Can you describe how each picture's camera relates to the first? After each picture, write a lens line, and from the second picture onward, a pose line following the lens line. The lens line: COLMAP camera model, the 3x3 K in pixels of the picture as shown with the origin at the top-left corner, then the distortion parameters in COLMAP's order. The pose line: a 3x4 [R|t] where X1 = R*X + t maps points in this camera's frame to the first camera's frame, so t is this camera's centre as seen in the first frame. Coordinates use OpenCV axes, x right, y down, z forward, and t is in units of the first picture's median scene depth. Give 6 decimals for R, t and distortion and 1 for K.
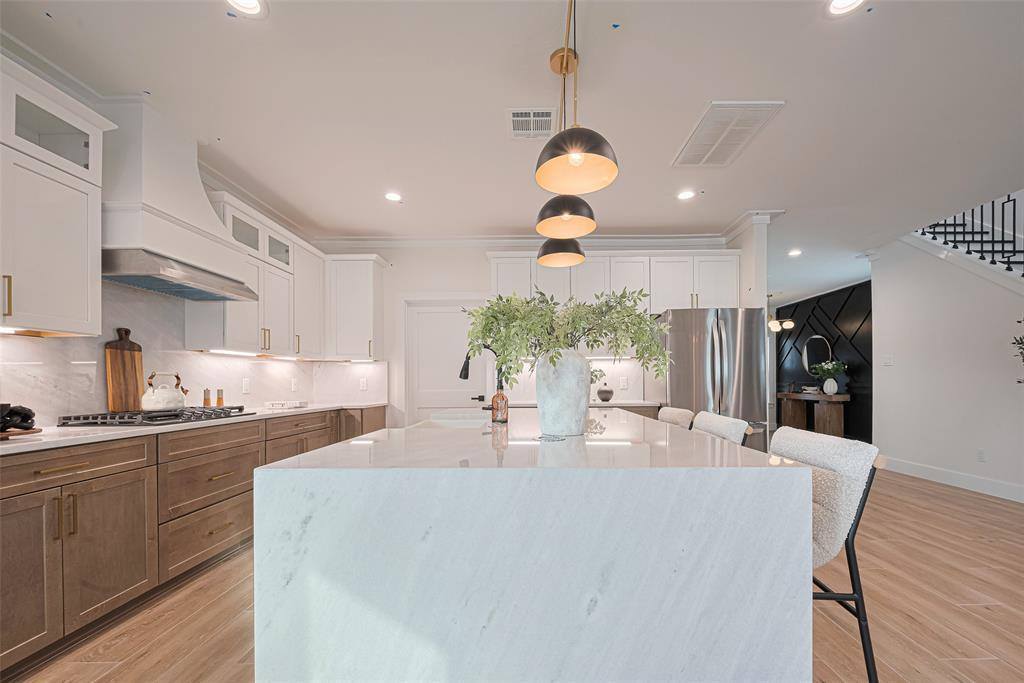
lens RADIAL K [[413.0, 0, 538.6], [0, 413.0, 380.8], [0, 0, 1]] dist [-0.003428, -0.000074]
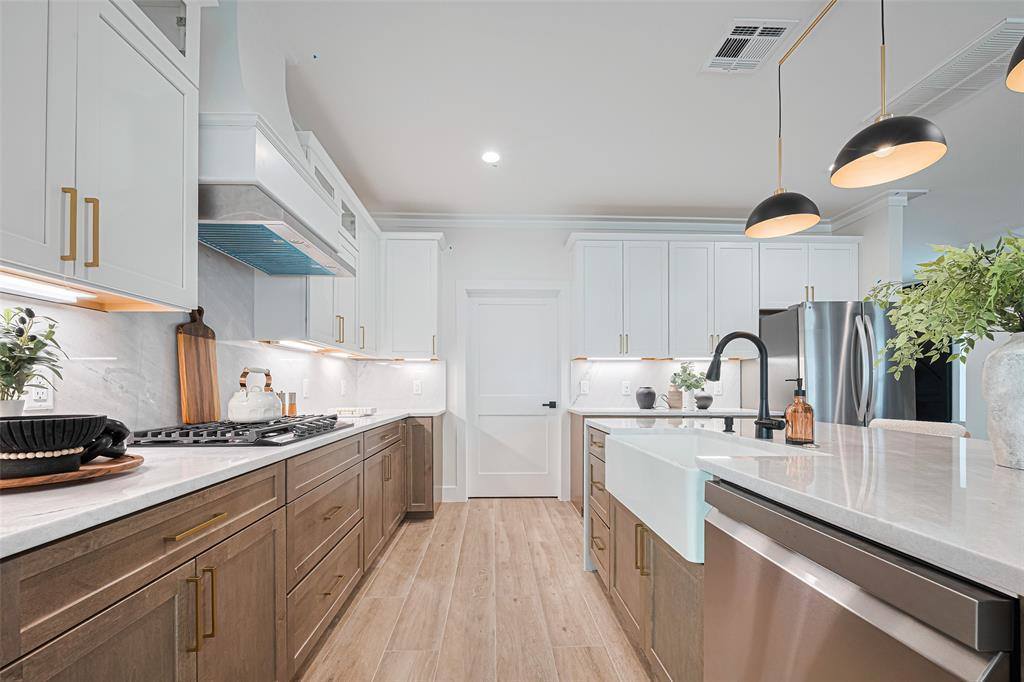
lens RADIAL K [[413.0, 0, 508.1], [0, 413.0, 384.8], [0, 0, 1]] dist [-0.003428, -0.000074]
pose [[0.999228, 0.006928, 0.038674, -0.483469], [-0.006853, 0.999974, -0.002072, 0.006513], [-0.038687, 0.001805, 0.999250, 0.259375]]
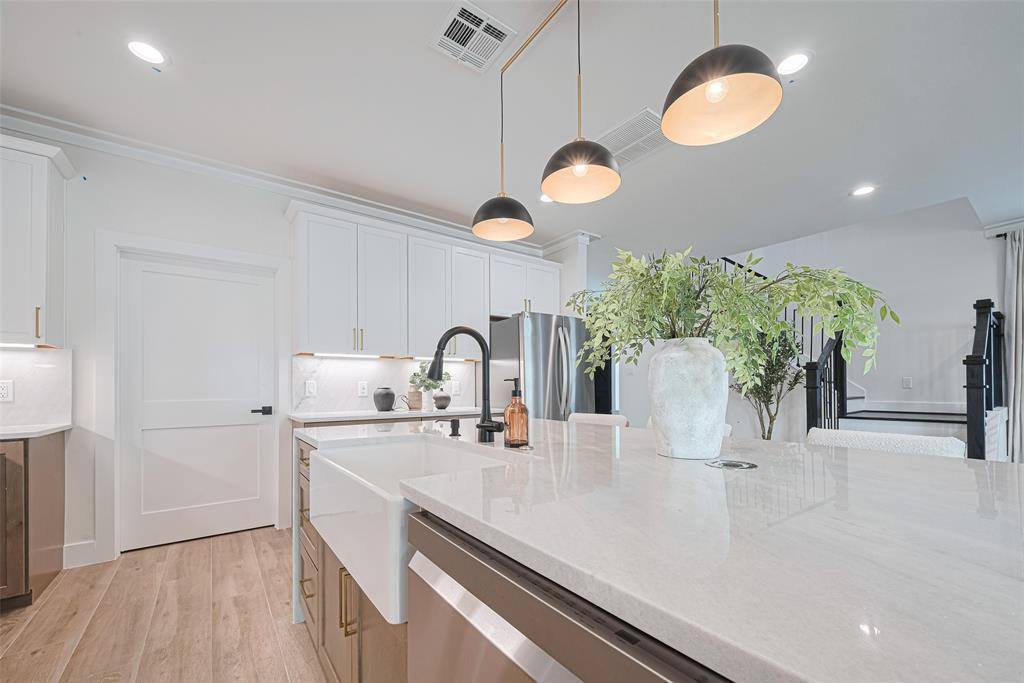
lens RADIAL K [[413.0, 0, 524.2], [0, 413.0, 383.5], [0, 0, 1]] dist [-0.003428, -0.000074]
pose [[0.790502, 0.006787, 0.612422, -0.402696], [-0.001166, 0.999953, -0.009577, 0.006076], [-0.612458, 0.006857, 0.790473, 0.353970]]
